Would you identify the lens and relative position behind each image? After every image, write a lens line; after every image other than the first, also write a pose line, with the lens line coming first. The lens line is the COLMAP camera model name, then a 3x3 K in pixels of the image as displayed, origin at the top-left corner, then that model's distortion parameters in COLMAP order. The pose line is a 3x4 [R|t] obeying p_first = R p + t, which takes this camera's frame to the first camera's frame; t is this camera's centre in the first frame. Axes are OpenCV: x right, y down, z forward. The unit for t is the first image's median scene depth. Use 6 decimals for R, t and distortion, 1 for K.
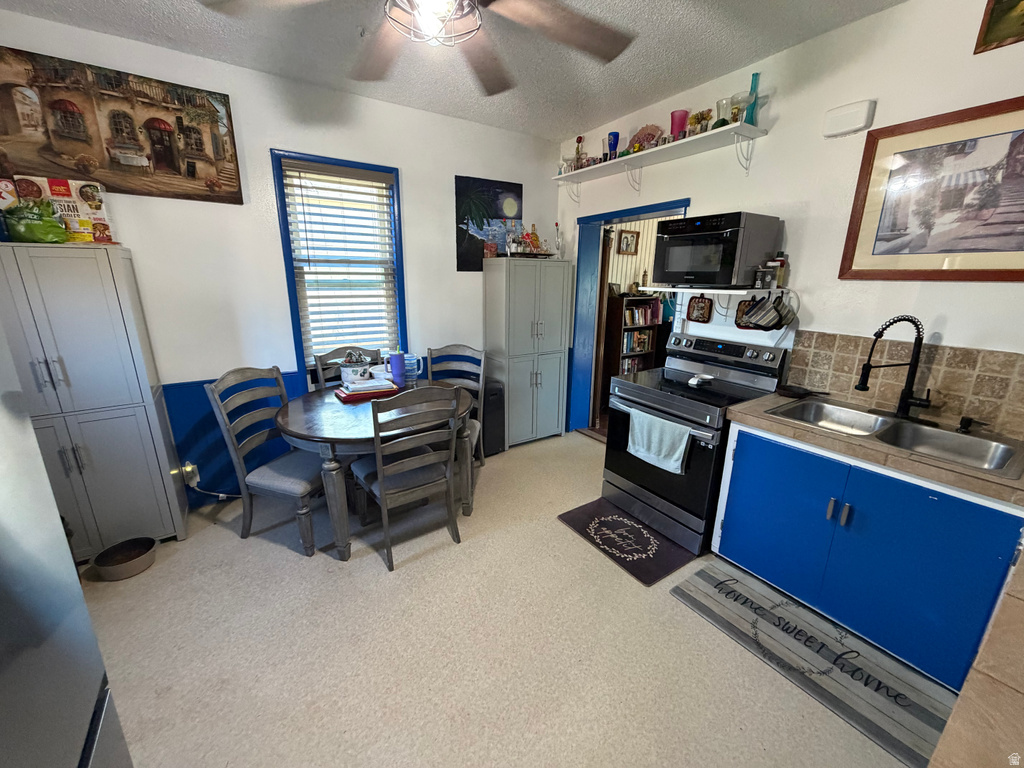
lens RADIAL K [[407.3, 0, 509.2], [0, 407.3, 383.8], [0, 0, 1]] dist [-0.001503, 0.000102]
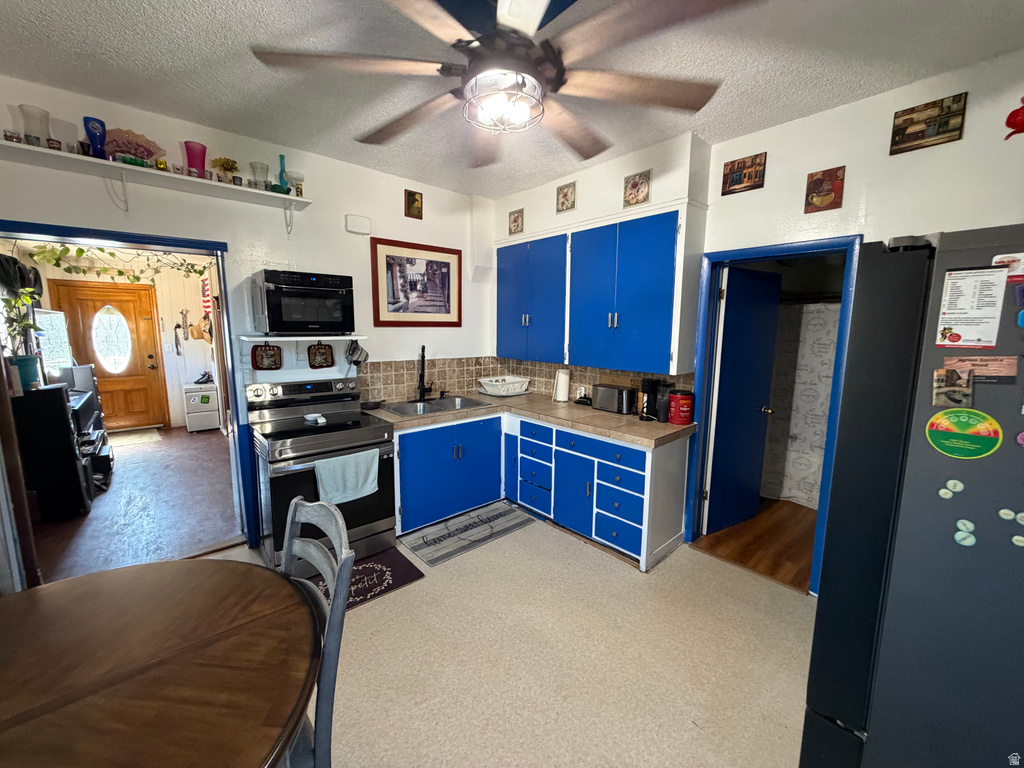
lens RADIAL K [[407.3, 0, 509.2], [0, 407.3, 383.8], [0, 0, 1]] dist [-0.001503, 0.000102]
pose [[-0.135027, -0.151060, 0.979259, -0.809039], [0.248041, 0.951689, 0.181009, -0.208736], [-0.959293, 0.267338, -0.091035, 0.728228]]
